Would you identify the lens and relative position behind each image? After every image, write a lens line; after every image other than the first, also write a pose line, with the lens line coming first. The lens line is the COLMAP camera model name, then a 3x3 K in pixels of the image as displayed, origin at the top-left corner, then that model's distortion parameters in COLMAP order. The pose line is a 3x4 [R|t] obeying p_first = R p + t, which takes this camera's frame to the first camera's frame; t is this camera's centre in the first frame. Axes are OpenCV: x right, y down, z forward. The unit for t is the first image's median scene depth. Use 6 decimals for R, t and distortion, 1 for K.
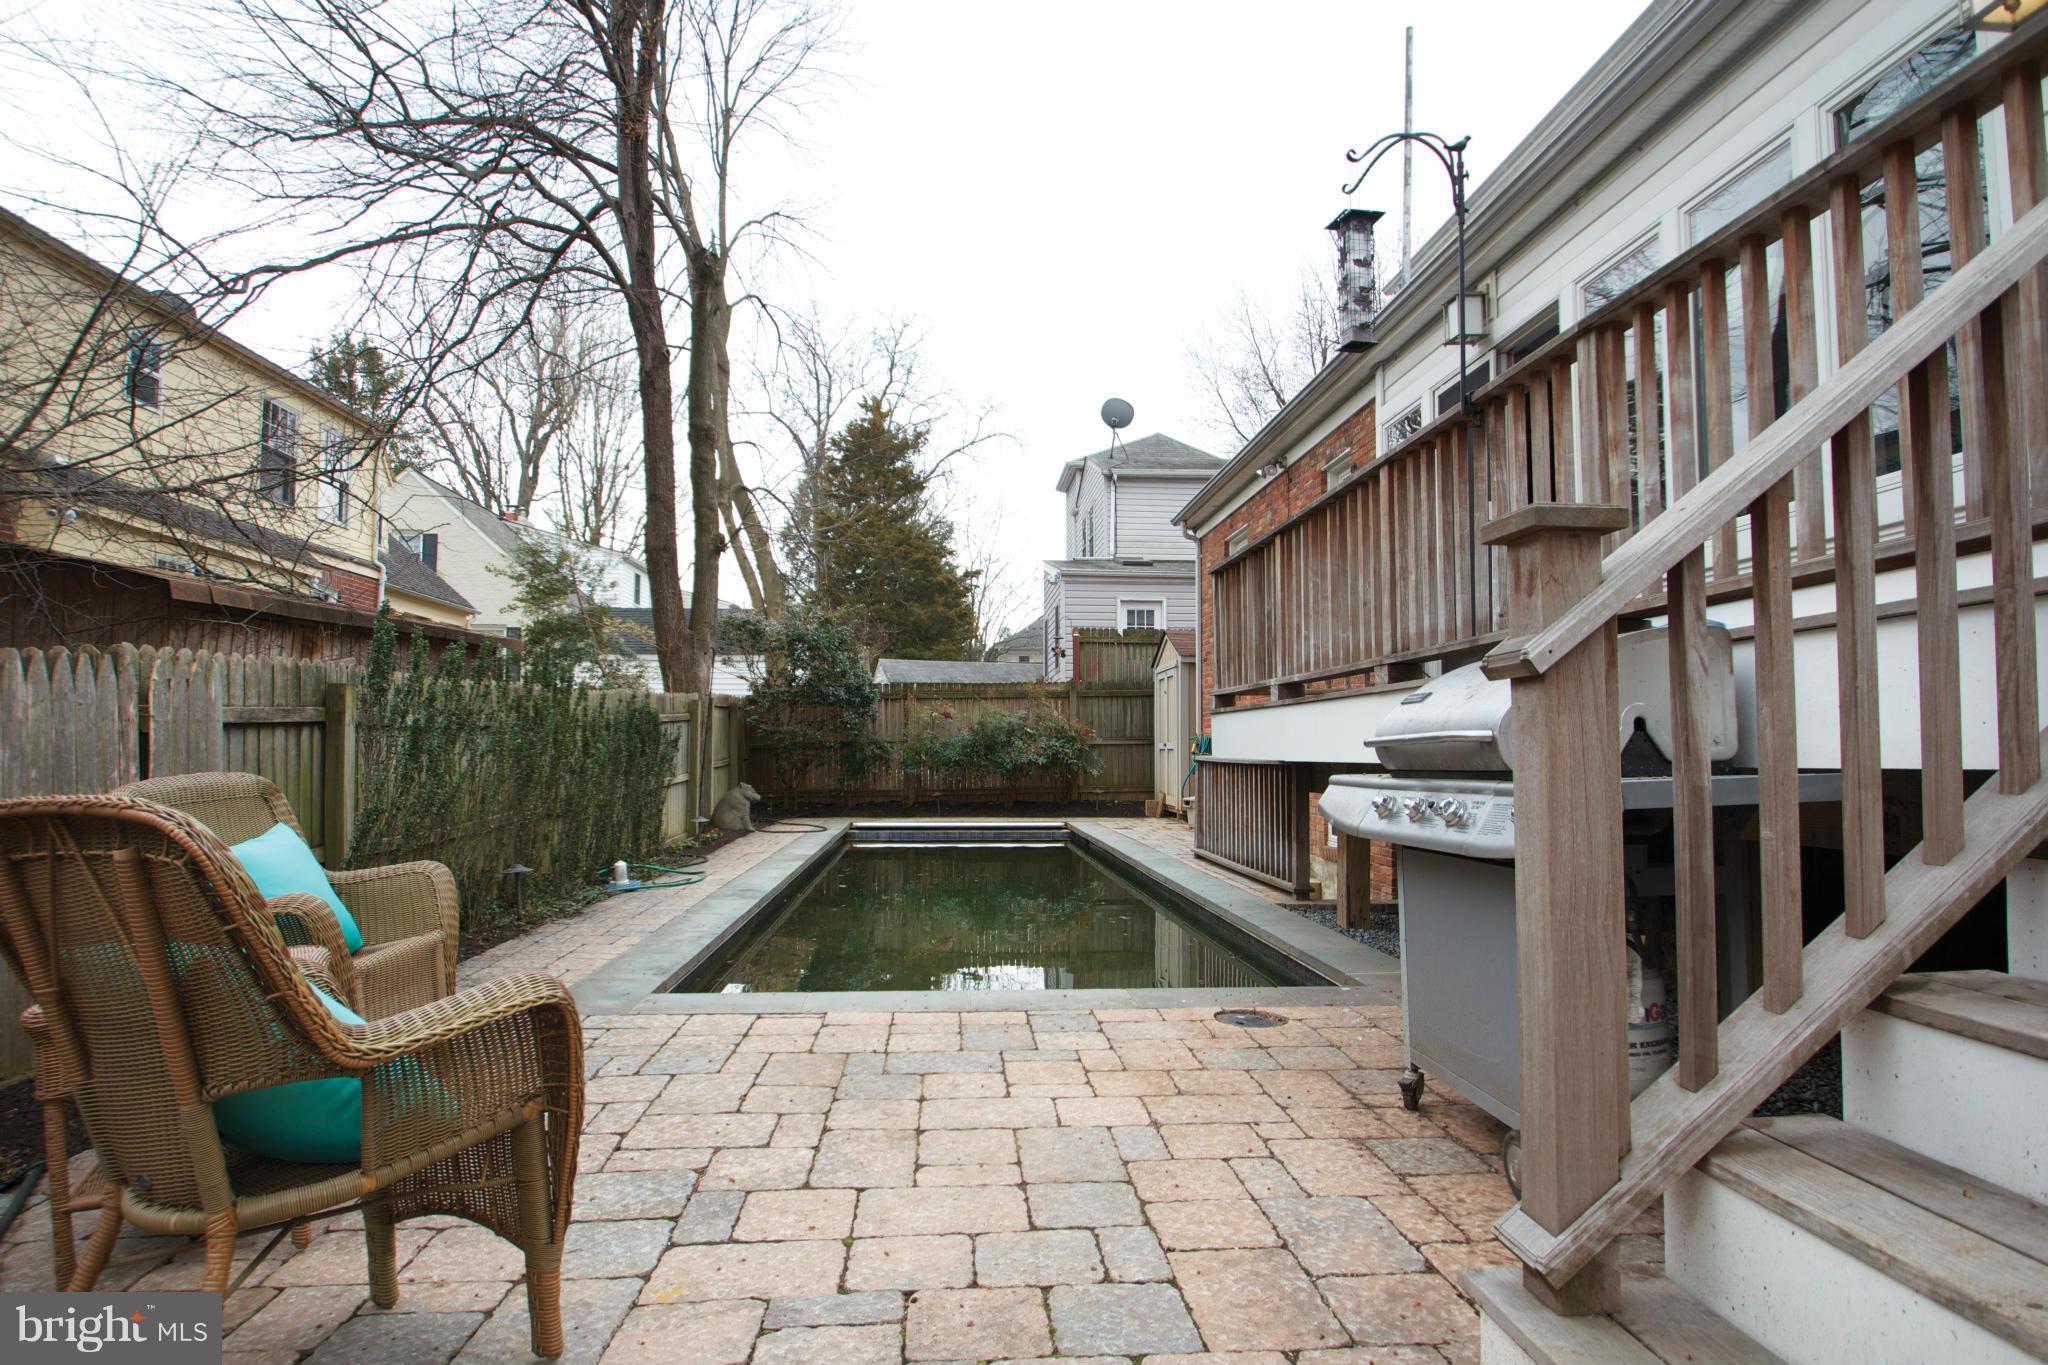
lens RADIAL K [[1124.9, 0, 996.0], [0, 1124.9, 693.5], [0, 0, 1]] dist [-0.013252, -0.002561]
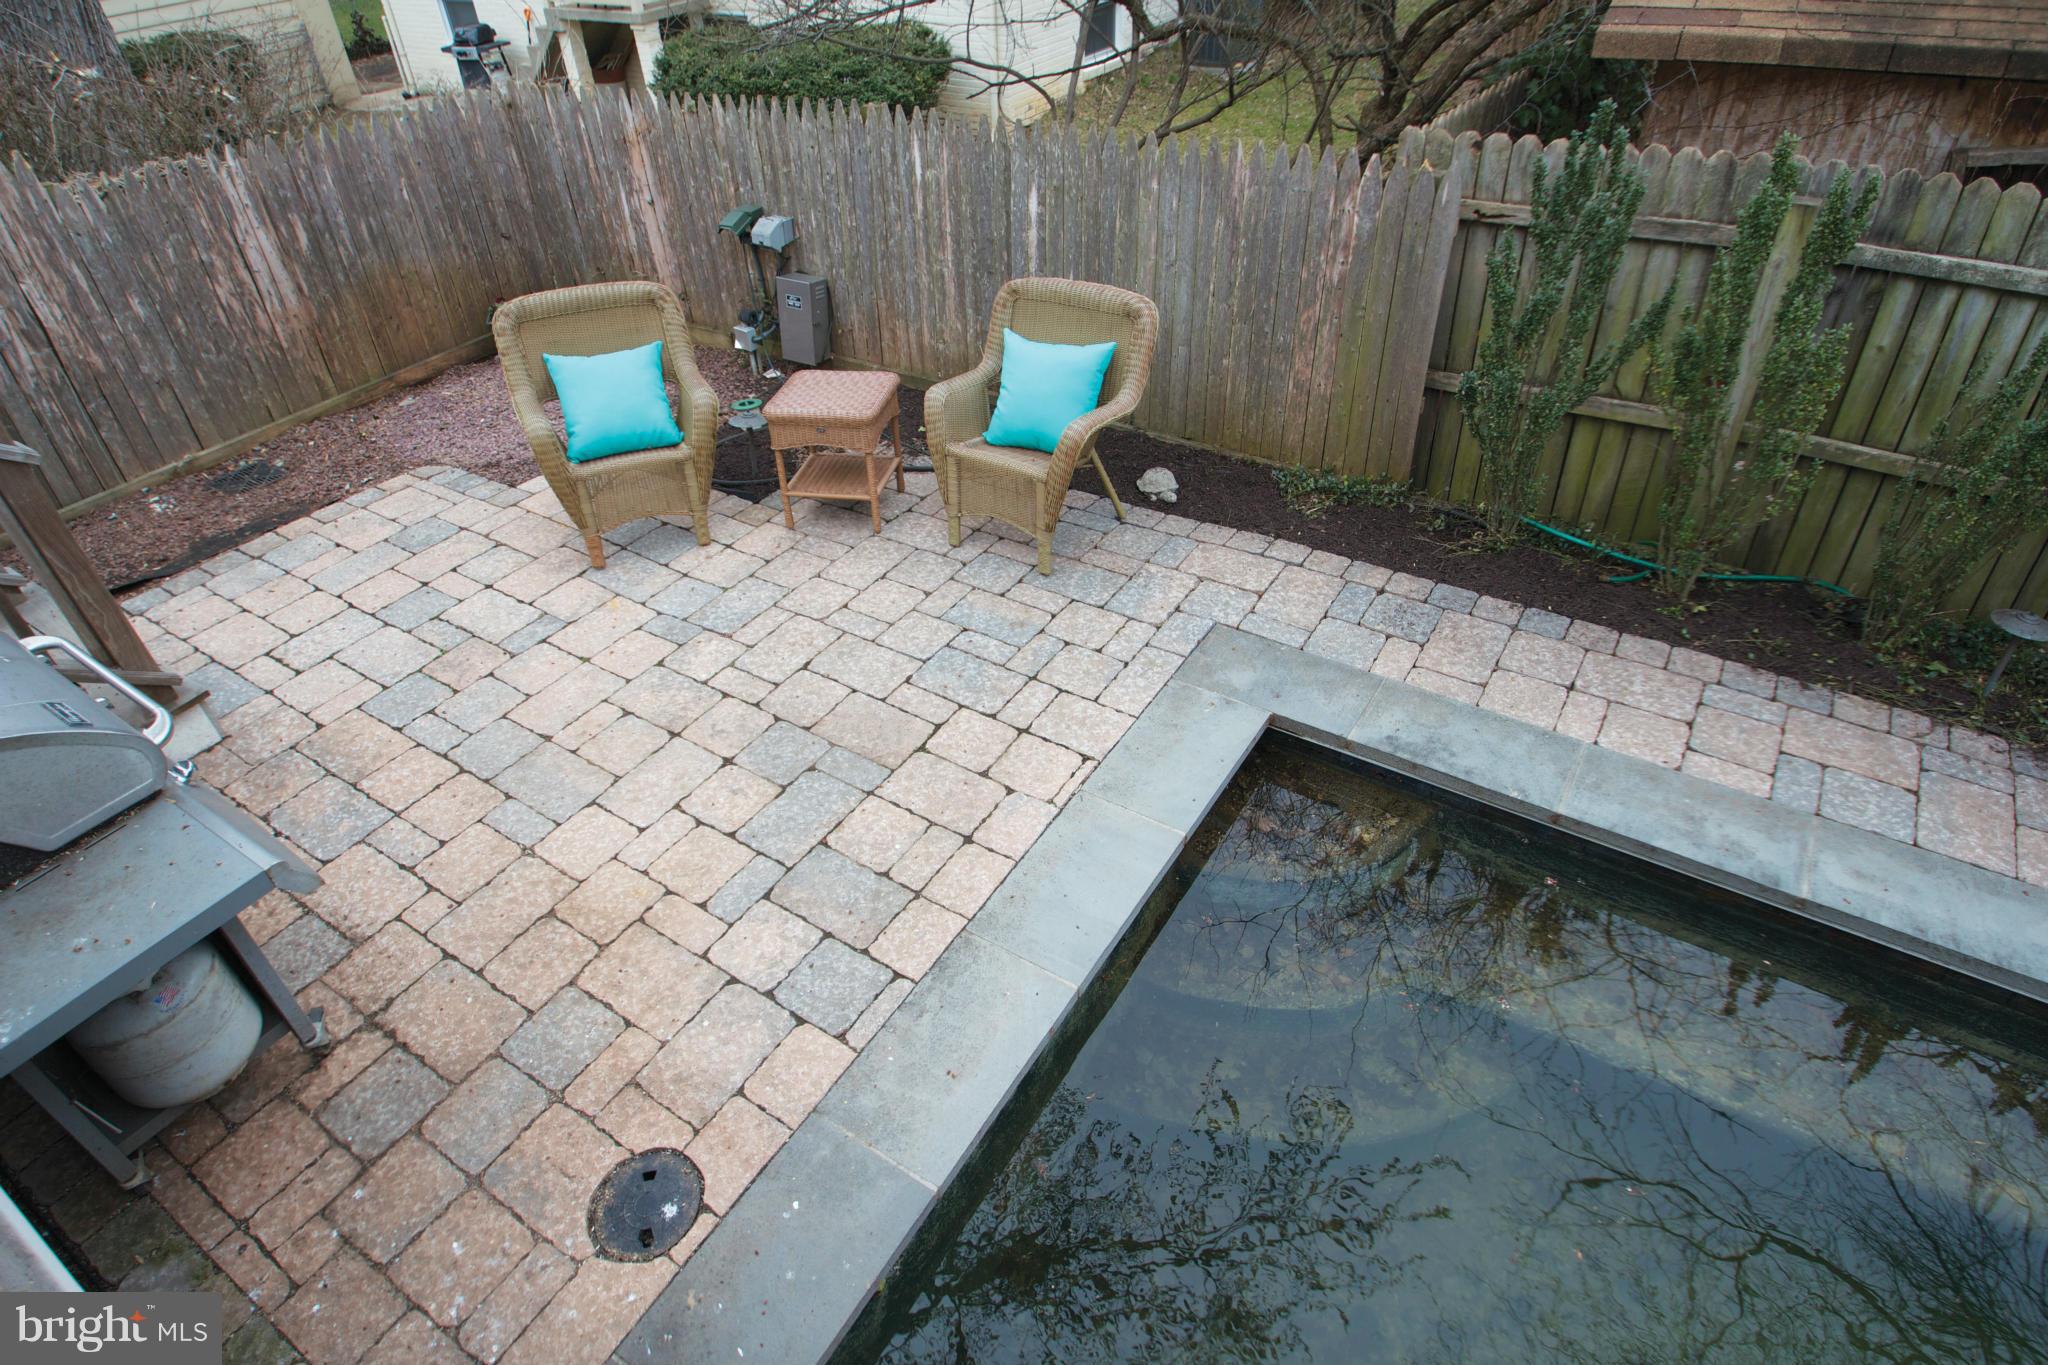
lens RADIAL K [[1124.9, 0, 996.0], [0, 1124.9, 693.5], [0, 0, 1]] dist [-0.013252, -0.002561]
pose [[-0.594870, 0.531628, -0.602910, 0.151500], [0.086482, 0.788030, 0.609532, -0.132592], [0.799156, 0.310451, -0.514752, 0.627769]]
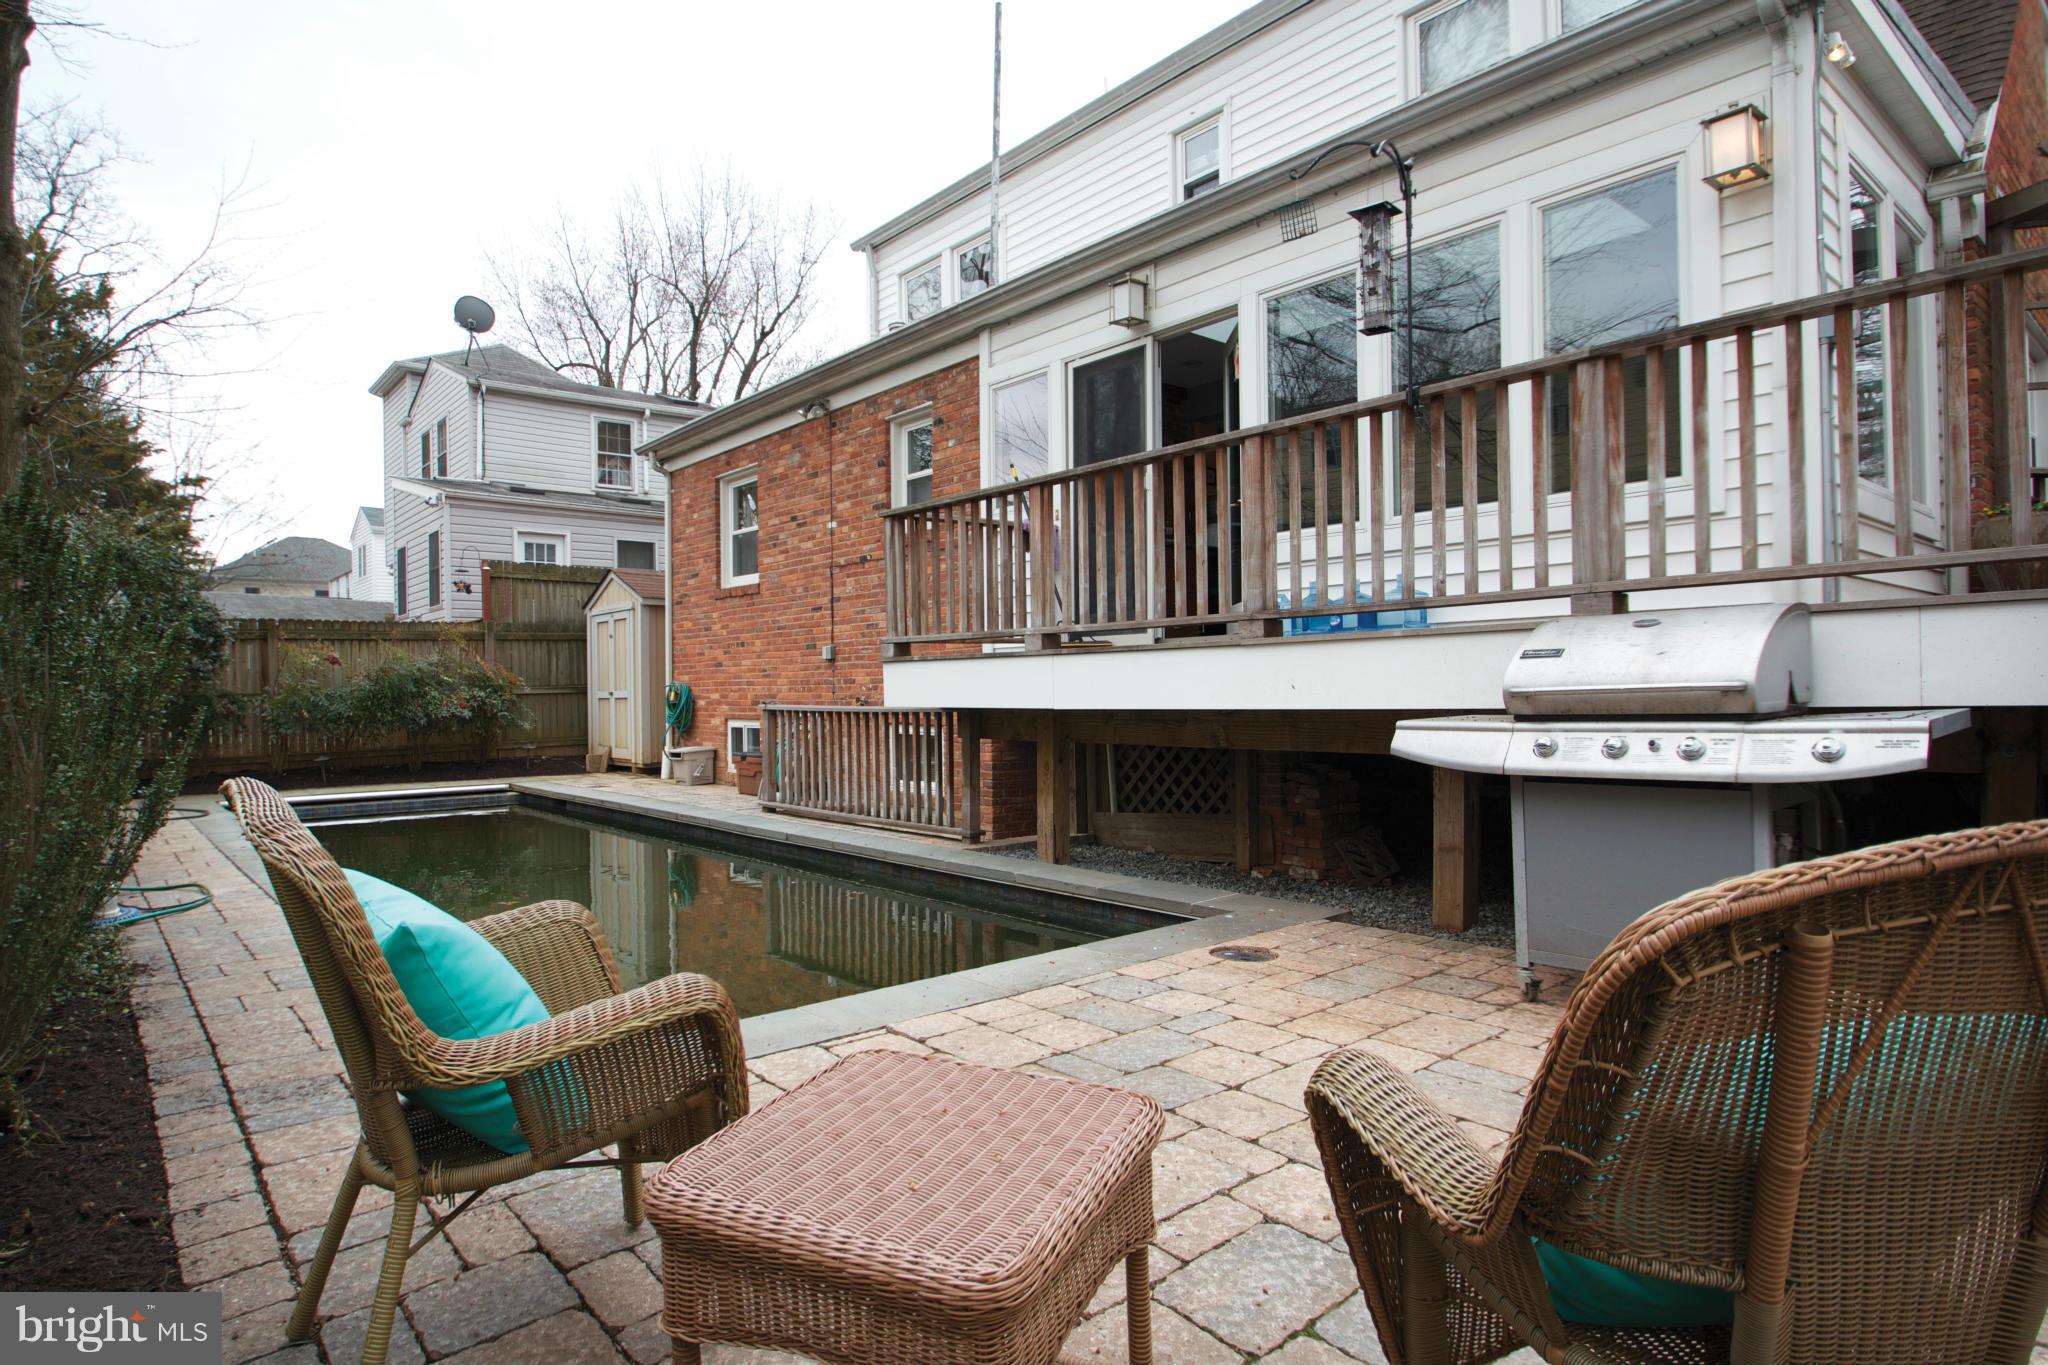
lens RADIAL K [[1124.9, 0, 996.0], [0, 1124.9, 693.5], [0, 0, 1]] dist [-0.013252, -0.002561]
pose [[0.799986, -0.014002, 0.599856, -0.267013], [-0.015300, 0.998927, 0.043722, 0.001238], [-0.599824, -0.044155, 0.798913, 0.139212]]
